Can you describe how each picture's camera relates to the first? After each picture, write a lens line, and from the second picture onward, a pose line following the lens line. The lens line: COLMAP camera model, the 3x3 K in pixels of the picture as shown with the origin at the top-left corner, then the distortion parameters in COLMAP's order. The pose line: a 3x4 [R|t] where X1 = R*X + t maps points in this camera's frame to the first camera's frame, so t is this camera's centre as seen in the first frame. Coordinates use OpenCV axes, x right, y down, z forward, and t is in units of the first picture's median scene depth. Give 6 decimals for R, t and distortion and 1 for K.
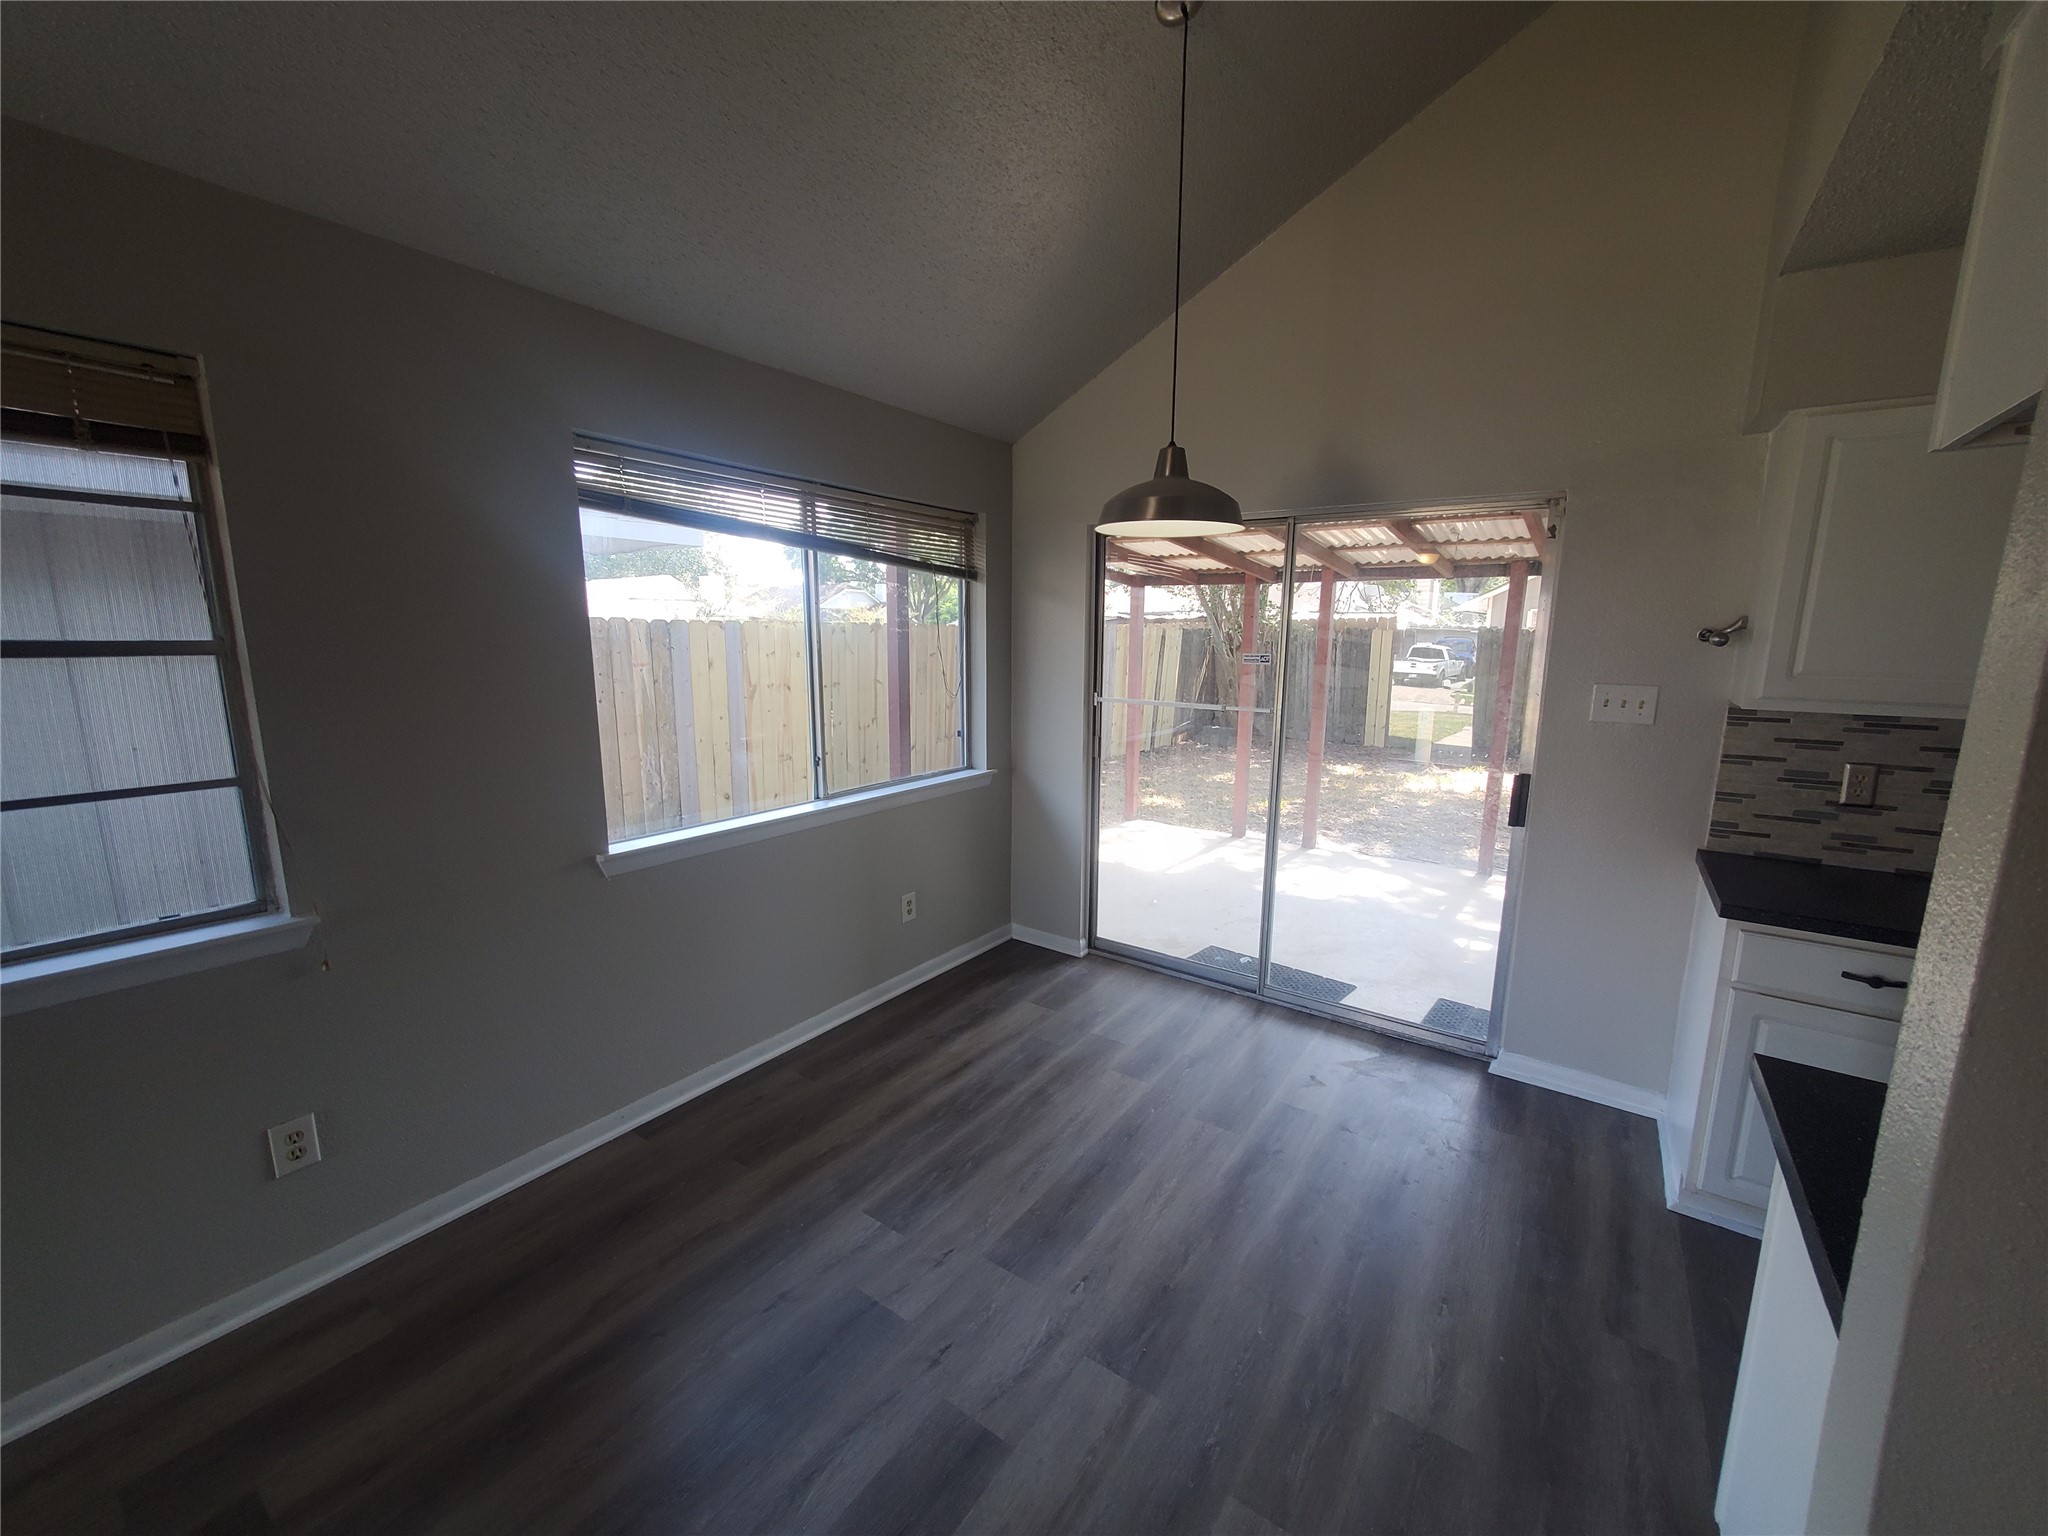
lens RADIAL K [[817.6, 0, 1024.2], [0, 817.6, 774.1], [0, 0, 1]] dist [0.001677, 0.000118]
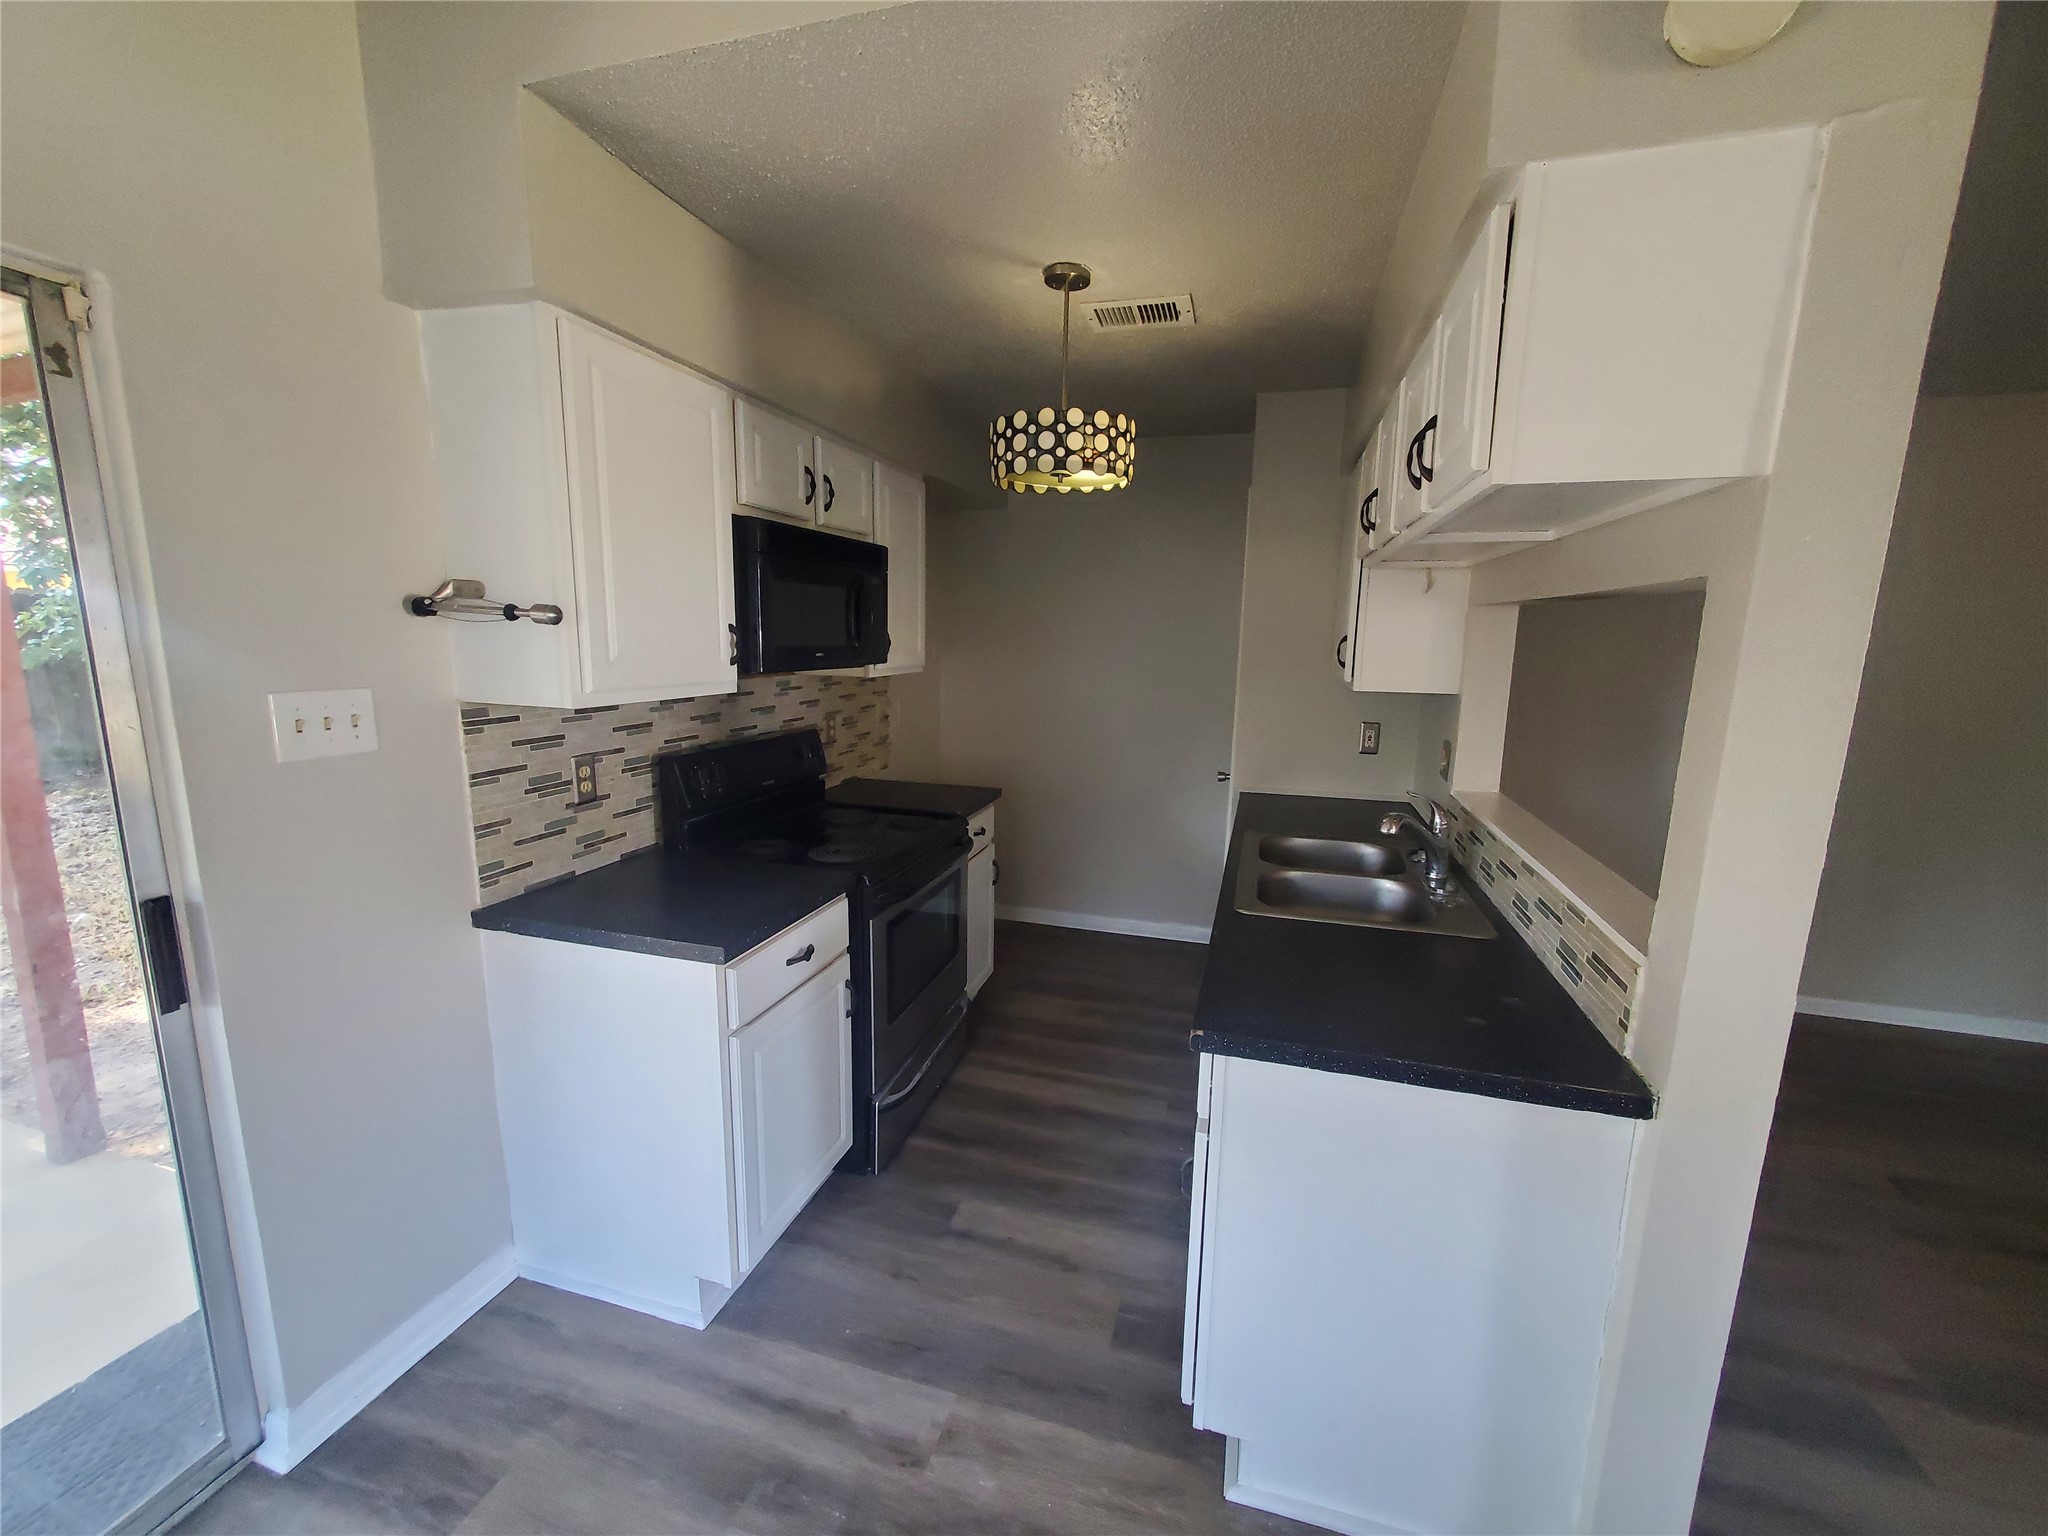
lens RADIAL K [[817.6, 0, 1020.9], [0, 817.6, 780.8], [0, 0, 1]] dist [0.001677, 0.000118]
pose [[-0.316077, -0.184309, 0.930659, 0.033099], [0.143902, 0.960285, 0.239050, -0.107322], [-0.937757, 0.209482, -0.277001, 0.665101]]
